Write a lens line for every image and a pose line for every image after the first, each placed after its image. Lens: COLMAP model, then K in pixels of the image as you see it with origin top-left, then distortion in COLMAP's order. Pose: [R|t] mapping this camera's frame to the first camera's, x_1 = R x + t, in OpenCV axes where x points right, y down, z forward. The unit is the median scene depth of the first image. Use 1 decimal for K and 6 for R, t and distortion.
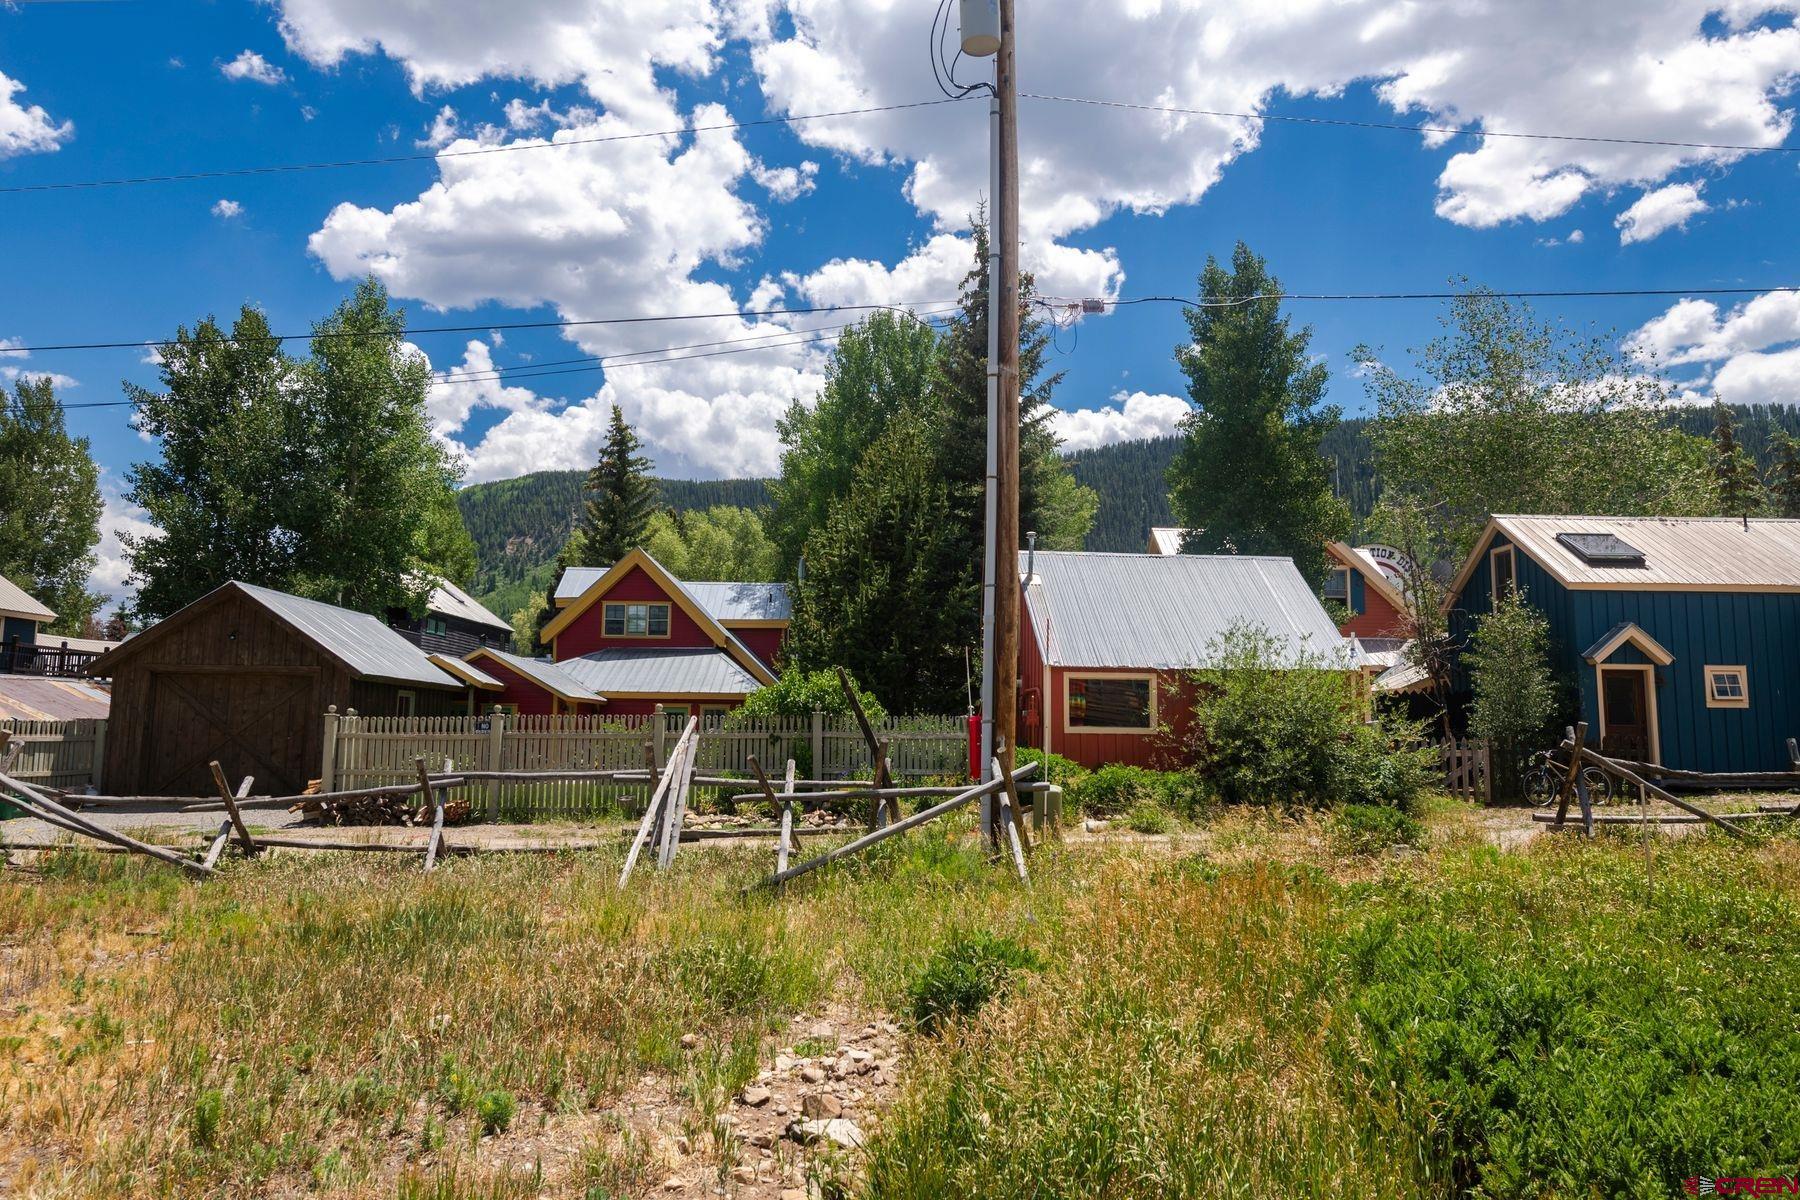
lens RADIAL K [[1186.0, 0, 902.9], [0, 1186.0, 597.2], [0, 0, 1]] dist [0.006384, 0.004014]
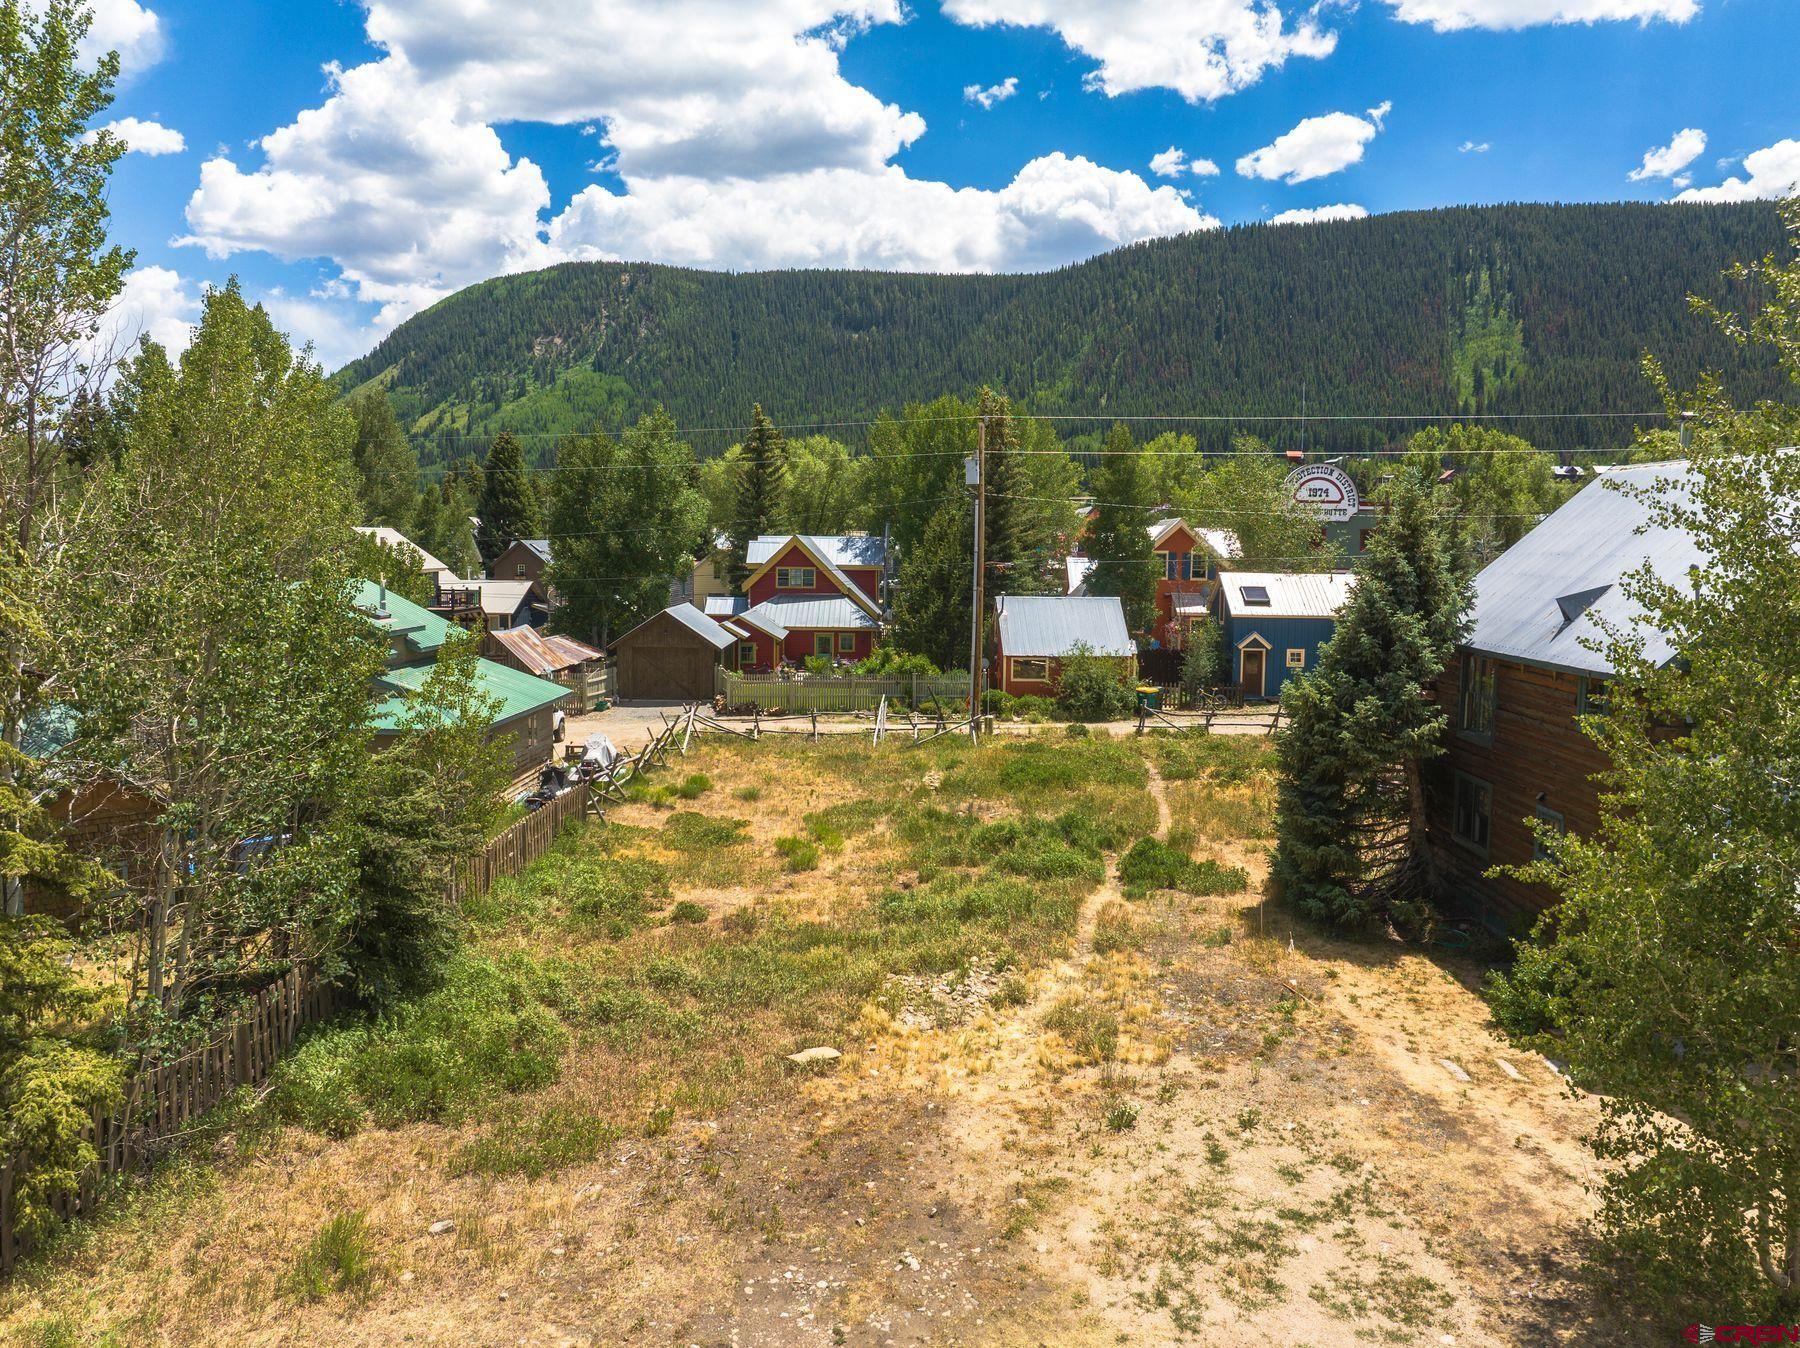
lens RADIAL K [[1284.7, 0, 926.0], [0, 1284.7, 609.5], [0, 0, 1]] dist [-0.035768, 0.004522]
pose [[0.999698, 0.004453, -0.024157, 0.016986], [-0.000372, 0.986063, 0.166371, -0.432402], [0.024562, -0.166311, 0.985767, -1.476985]]
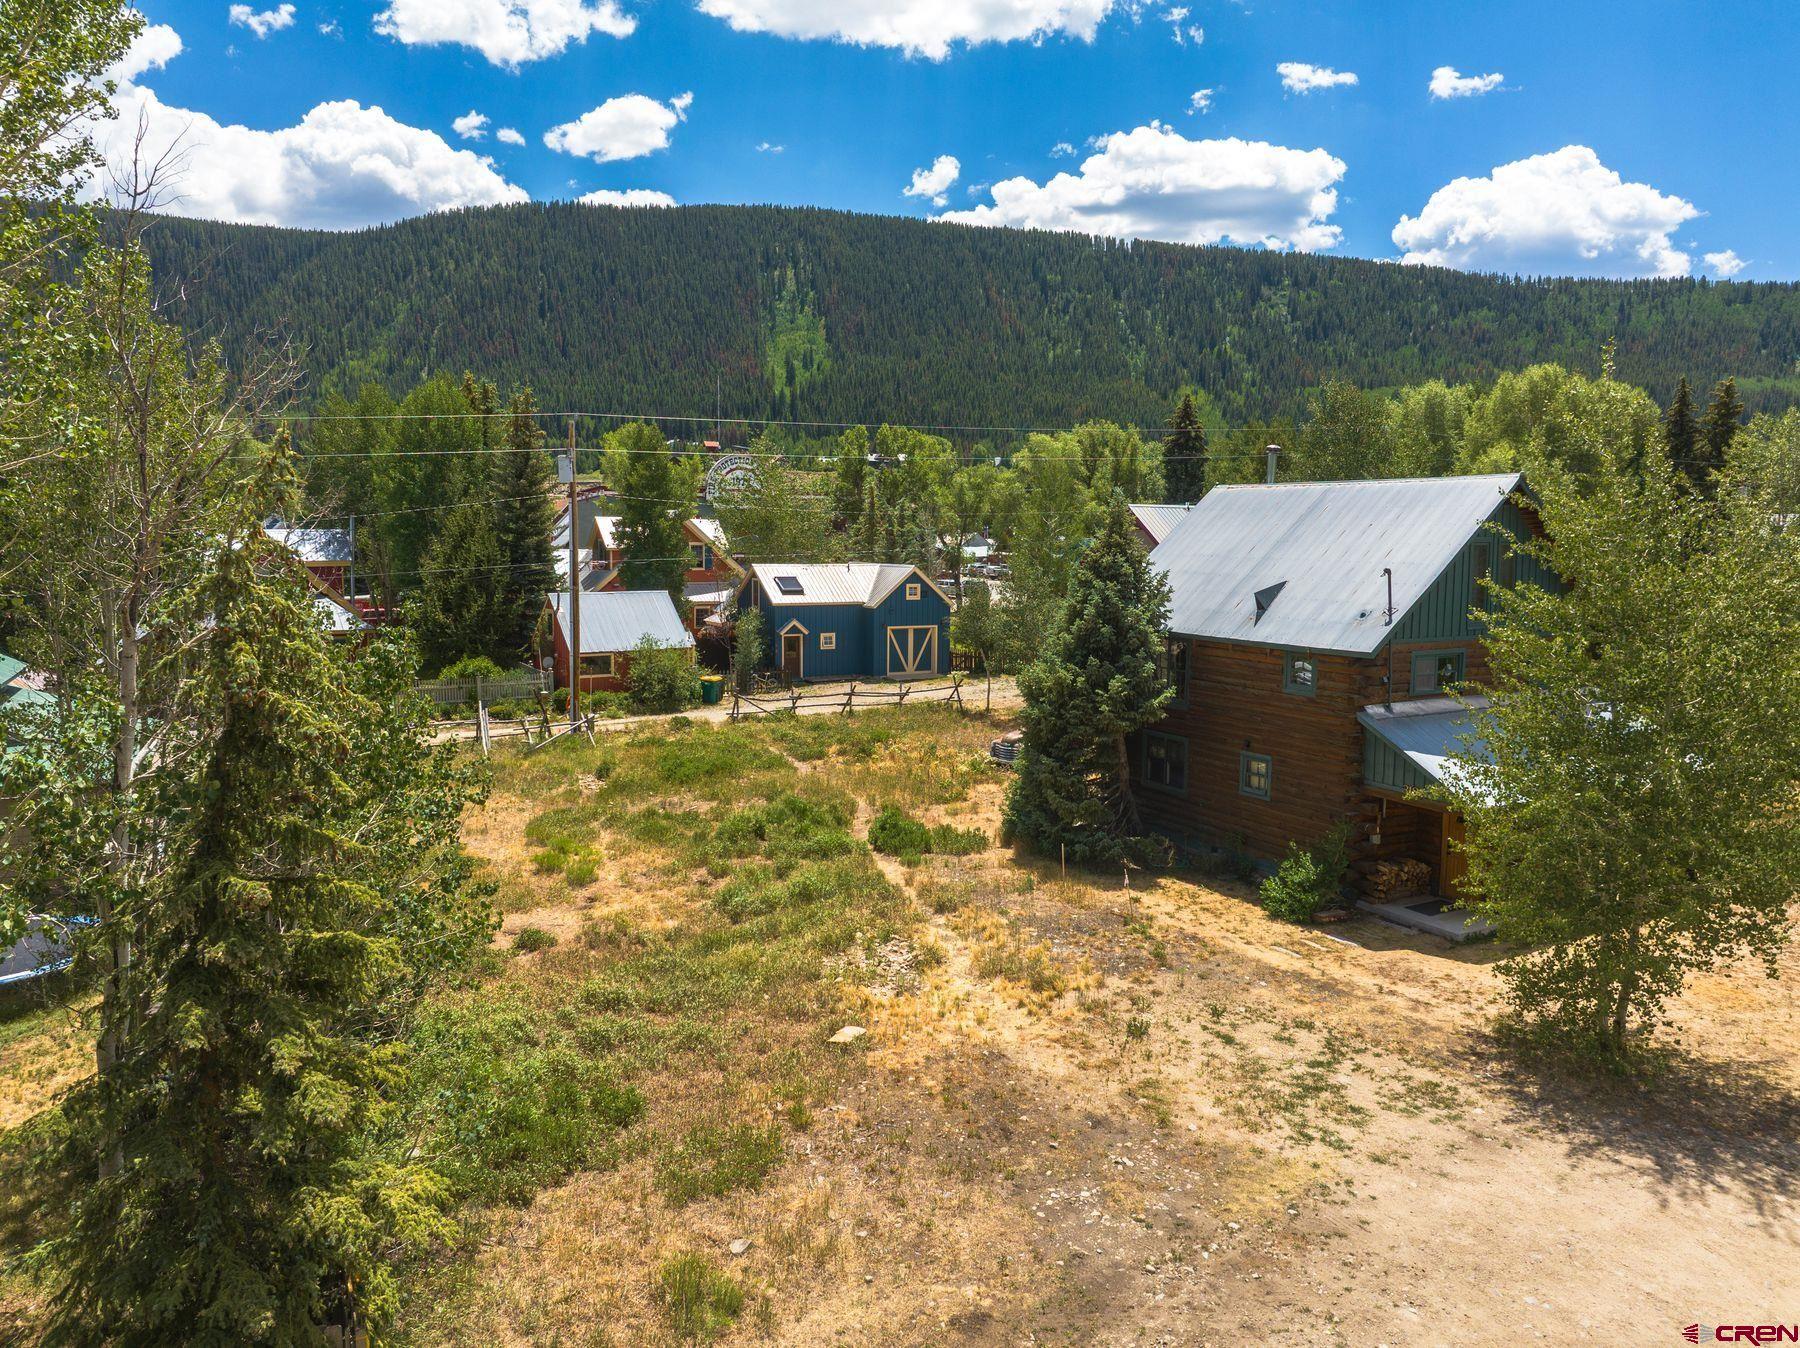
lens RADIAL K [[1268.0, 0, 907.3], [0, 1268.0, 675.8], [0, 0, 1]] dist [-0.037083, -0.006110]
pose [[0.886810, -0.055444, 0.458796, -0.420762], [-0.052722, 0.974158, 0.219630, -0.457233], [-0.459117, -0.218958, 0.860970, -1.448141]]
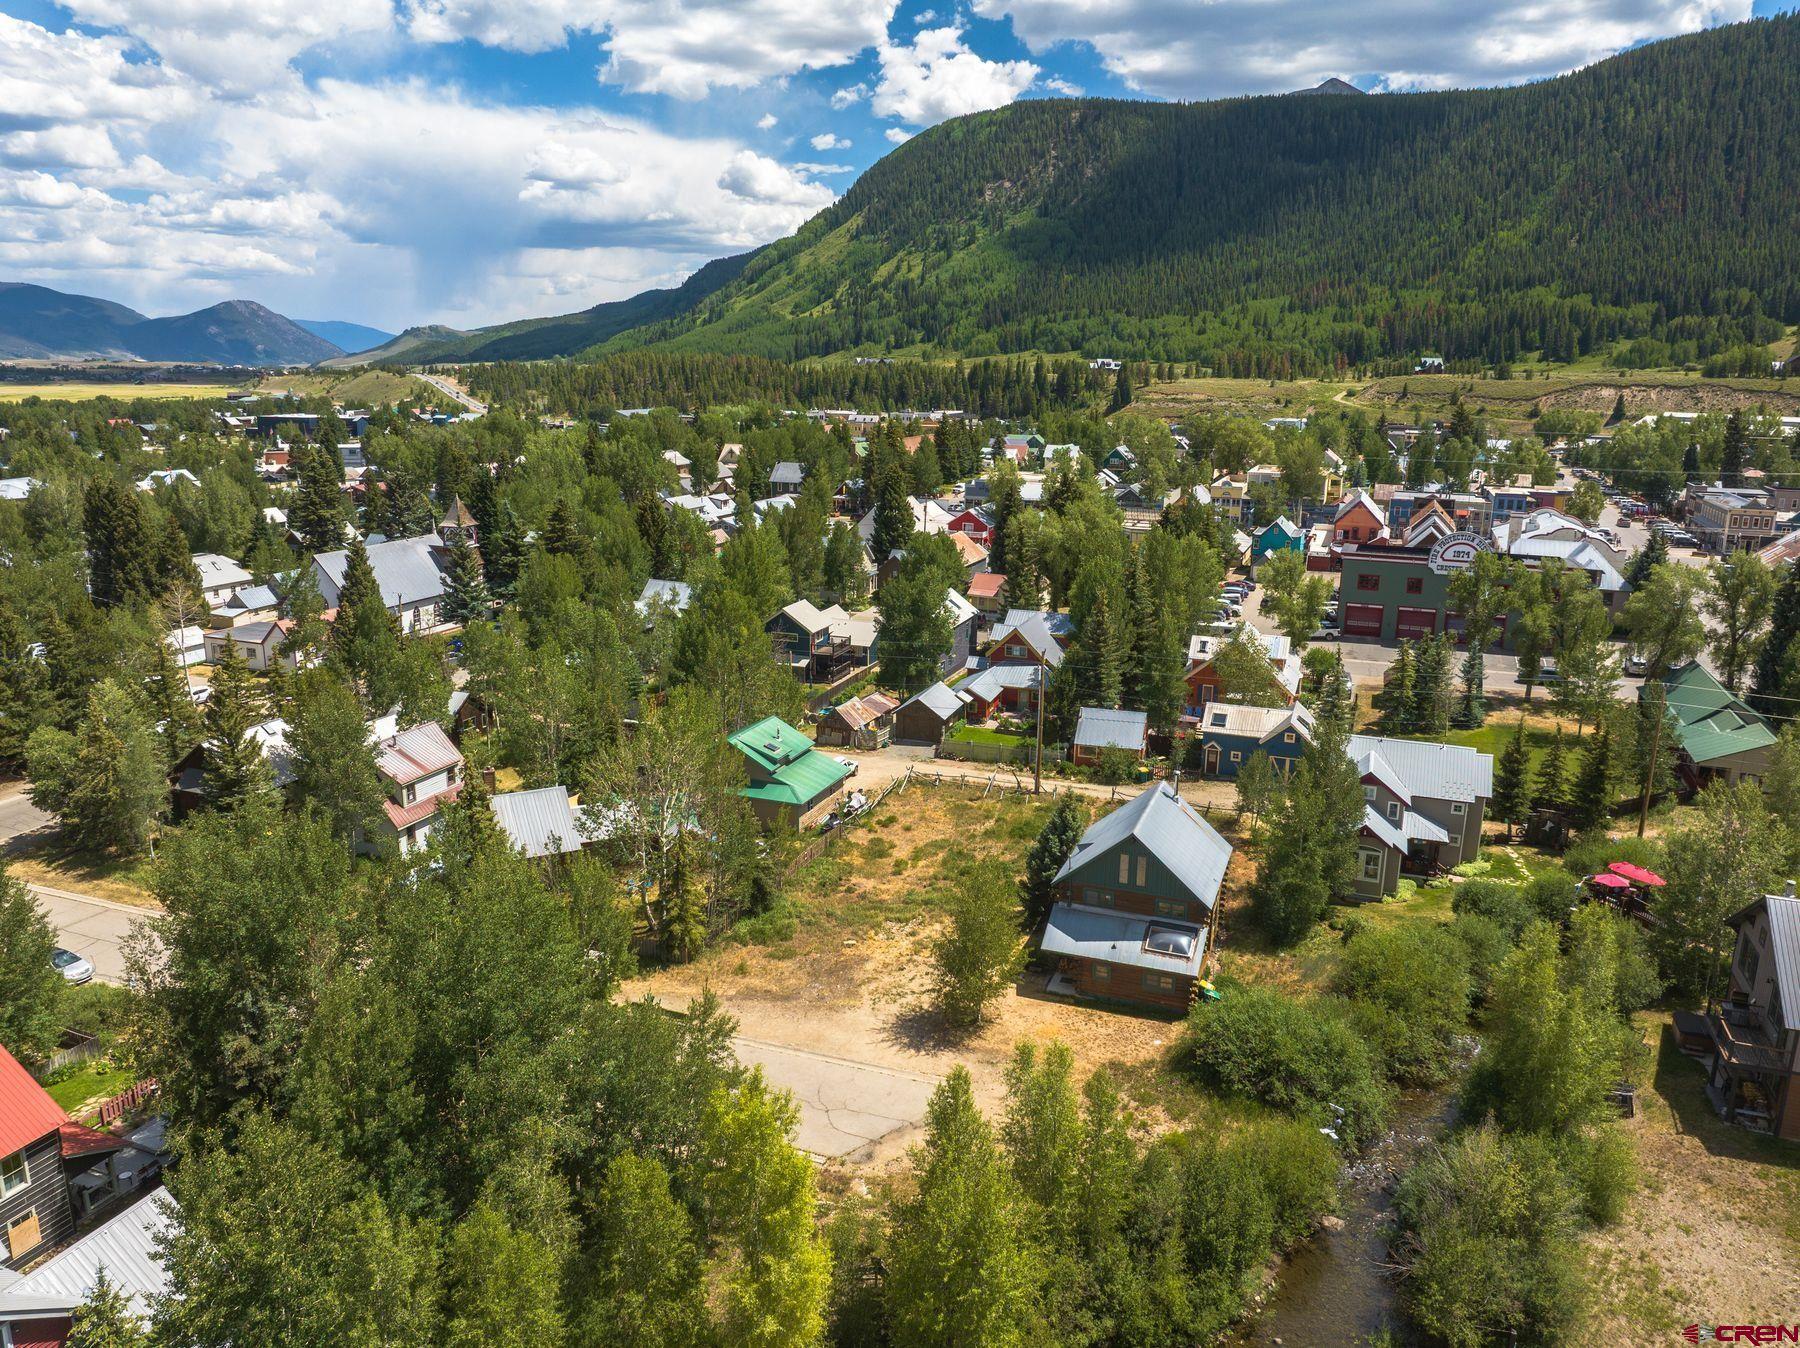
lens RADIAL K [[1269.0, 0, 903.9], [0, 1269.0, 673.6], [0, 0, 1]] dist [-0.041174, 0.005086]
pose [[0.926283, 0.092266, -0.365359, 1.203431], [0.040807, 0.939300, 0.340661, -1.803363], [0.374613, -0.330458, 0.866293, -3.314186]]
